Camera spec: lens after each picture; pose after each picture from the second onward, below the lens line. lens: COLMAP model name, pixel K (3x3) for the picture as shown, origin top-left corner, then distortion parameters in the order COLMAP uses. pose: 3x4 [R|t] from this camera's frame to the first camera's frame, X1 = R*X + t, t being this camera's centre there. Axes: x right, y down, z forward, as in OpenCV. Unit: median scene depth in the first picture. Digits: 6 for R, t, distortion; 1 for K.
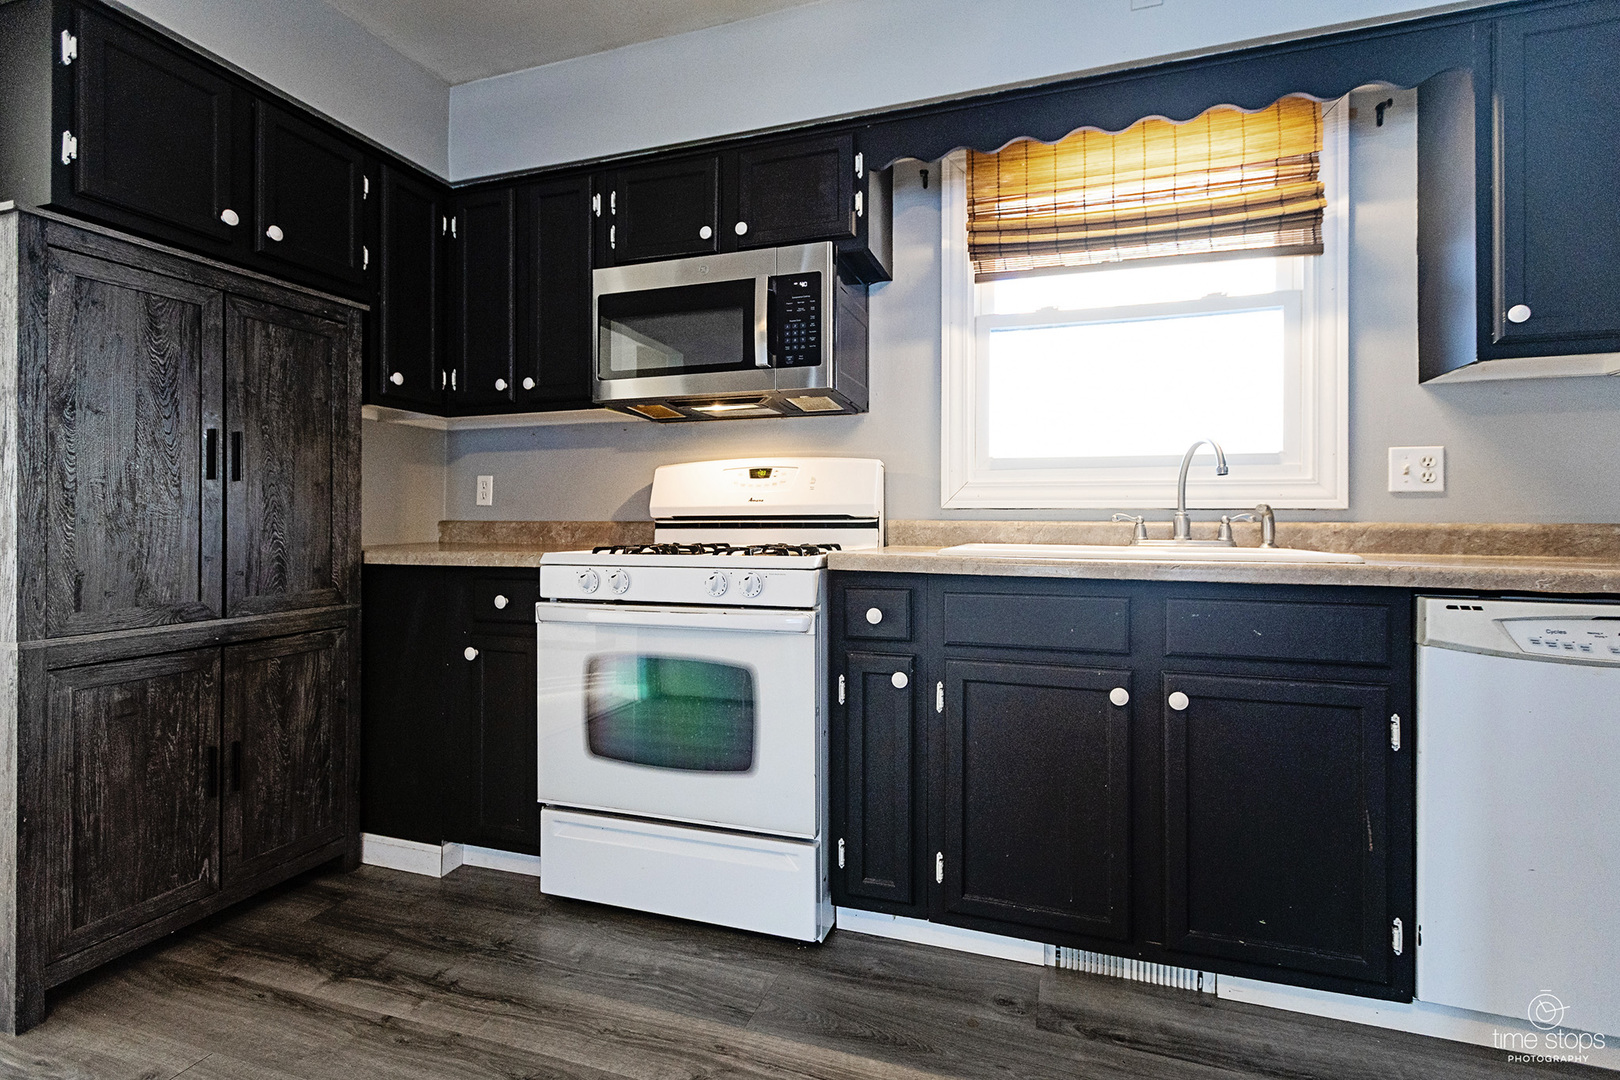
lens RADIAL K [[765.6, 0, 818.6], [0, 765.6, 518.3], [0, 0, 1]] dist [0.008264, -0.000172]
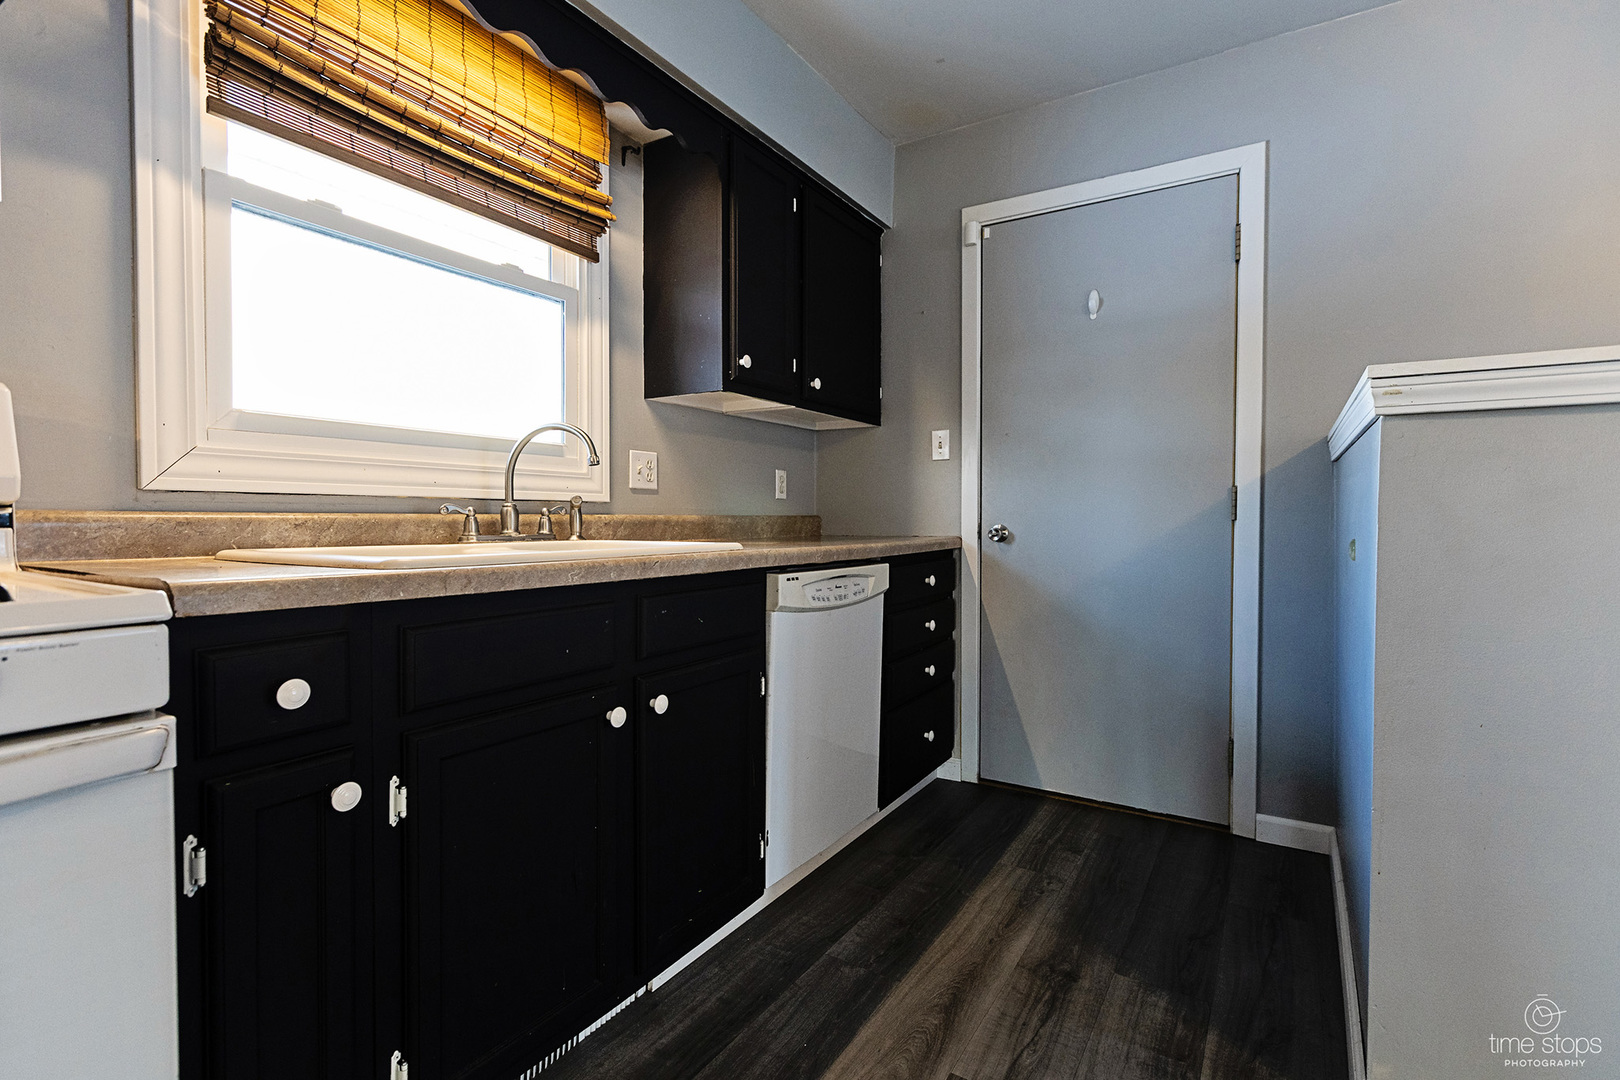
lens RADIAL K [[765.6, 0, 799.1], [0, 765.6, 527.5], [0, 0, 1]] dist [0.008264, -0.000172]
pose [[0.237664, -0.017010, 0.971198, -0.313025], [-0.006312, 0.999798, 0.019056, 0.001036], [-0.971327, -0.010659, 0.237509, 0.472620]]
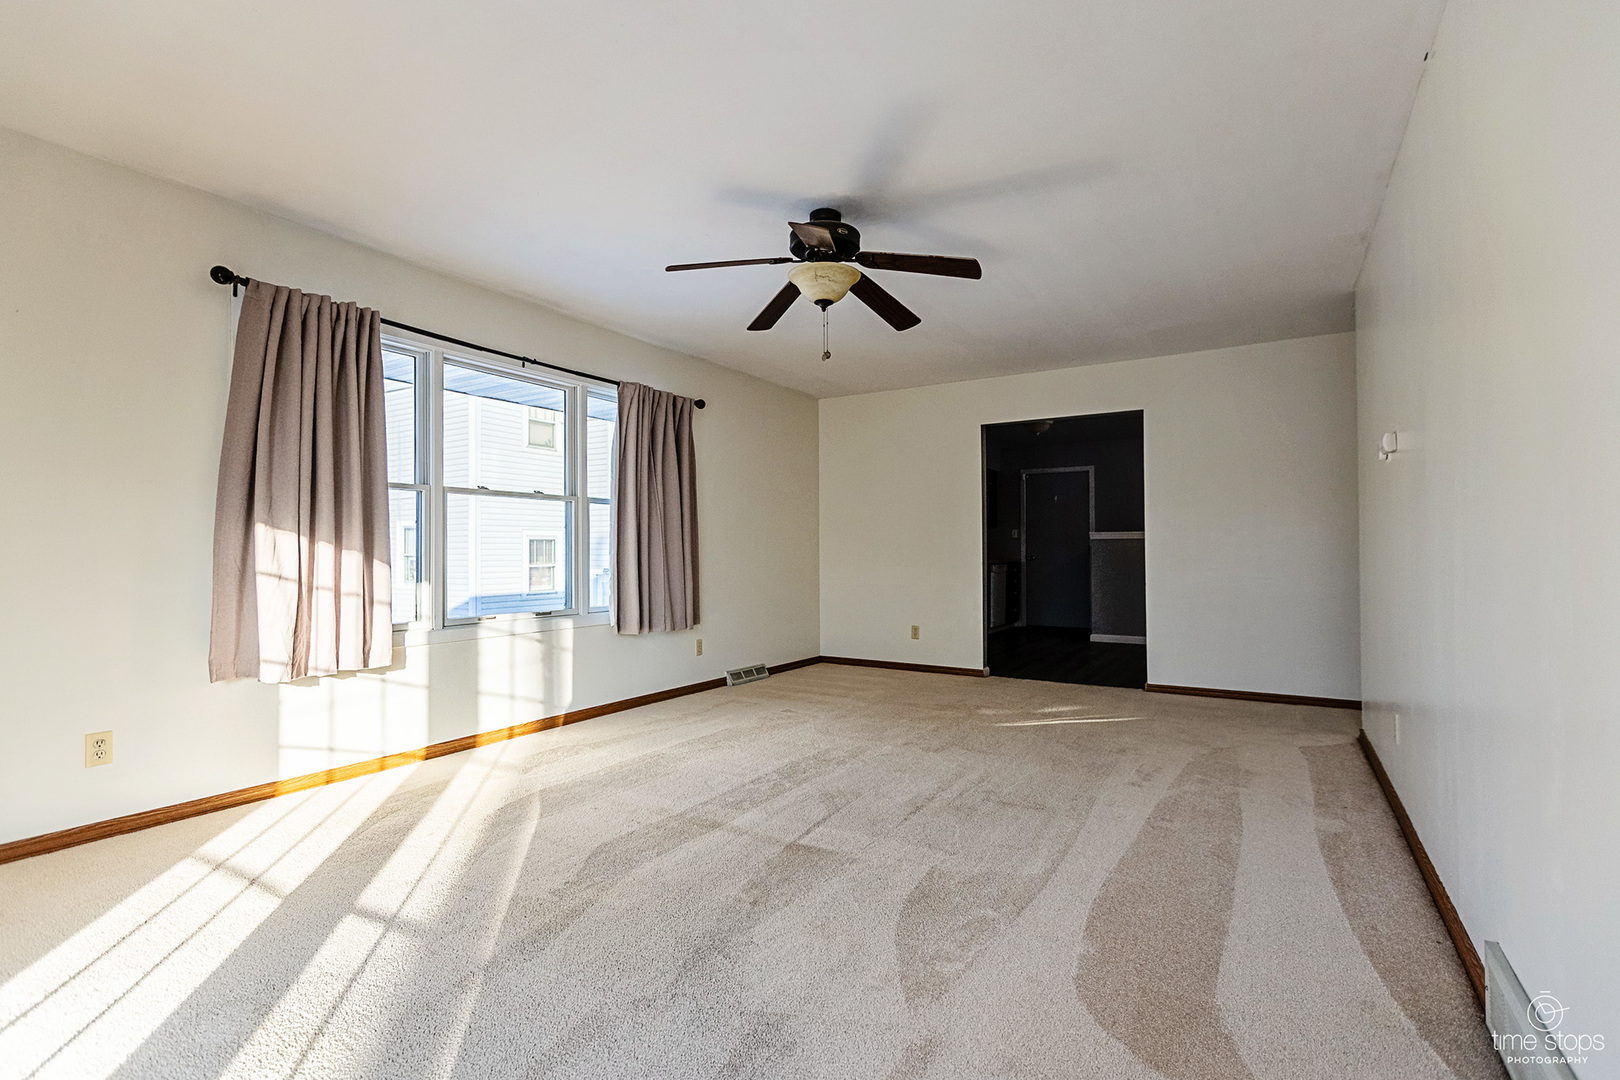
lens RADIAL K [[765.6, 0, 808.9], [0, 765.6, 547.8], [0, 0, 1]] dist [0.008264, -0.000172]
pose [[0.223596, 0.008615, 0.974644, -4.210915], [-0.004162, 0.999960, -0.007884, 0.015110], [-0.974673, -0.002294, 0.223623, 0.757181]]
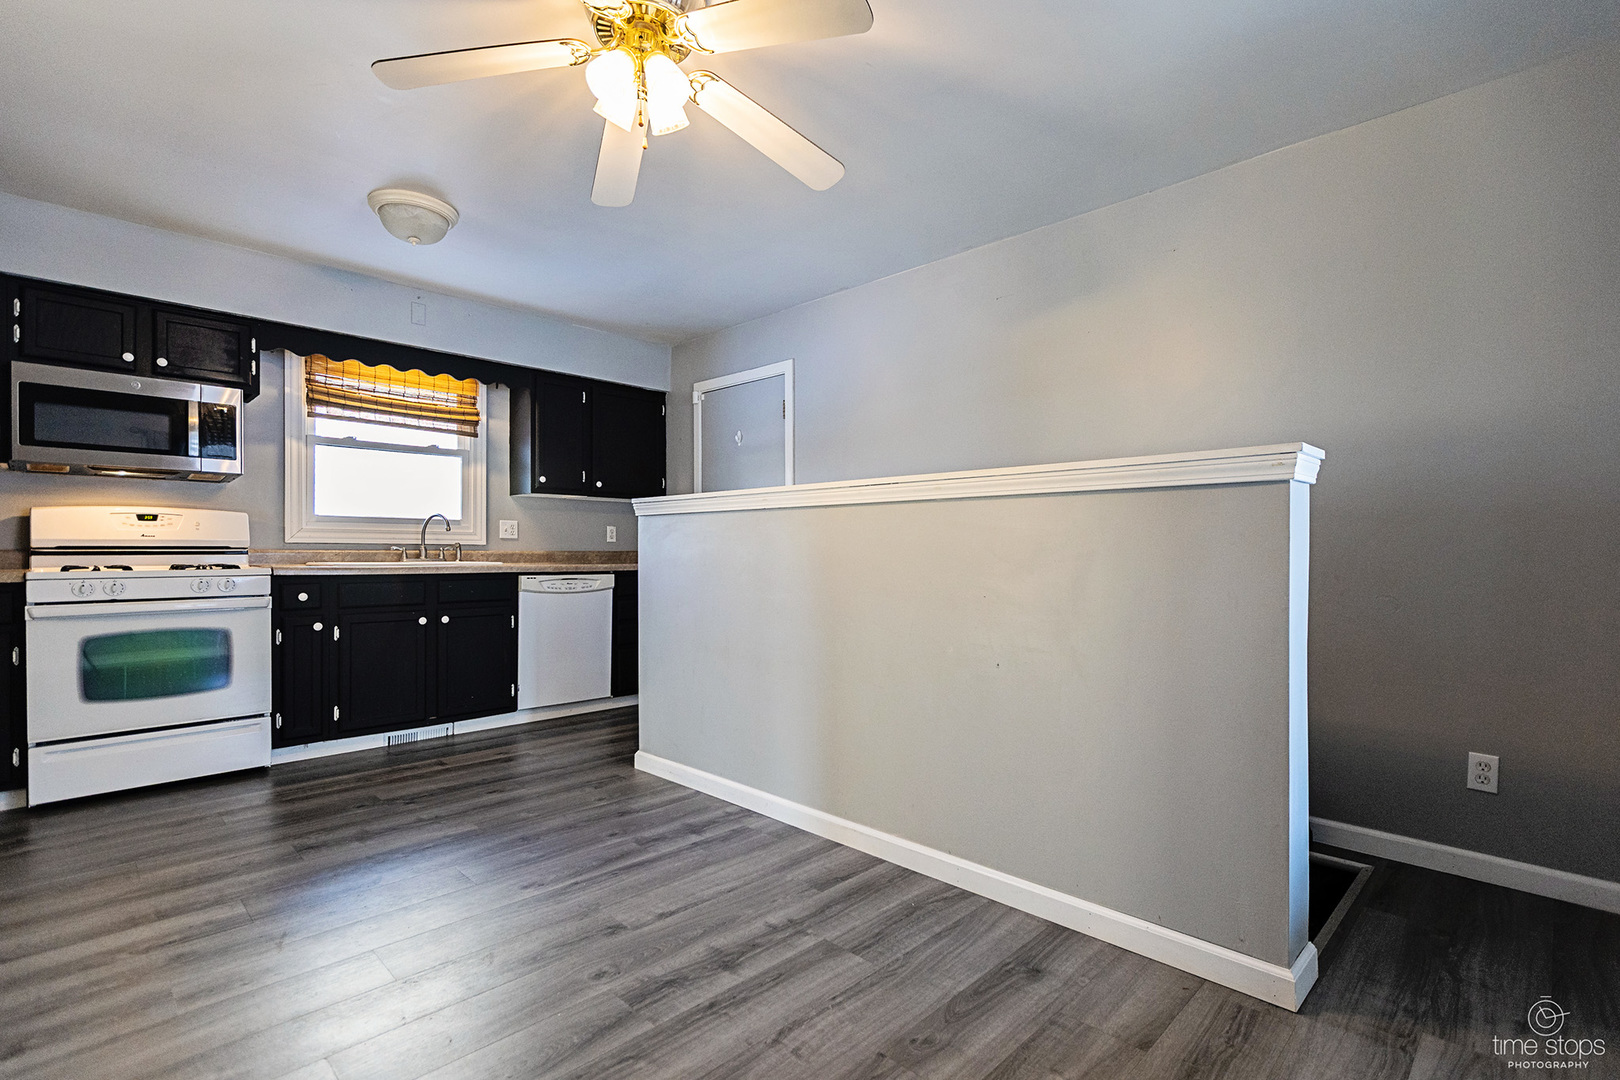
lens RADIAL K [[765.6, 0, 798.3], [0, 765.6, 552.7], [0, 0, 1]] dist [0.008264, -0.000172]
pose [[0.451309, -0.002365, 0.892365, -1.010770], [-0.004220, 0.999980, 0.004785, -0.003782], [-0.892358, -0.005925, 0.451290, -0.955099]]
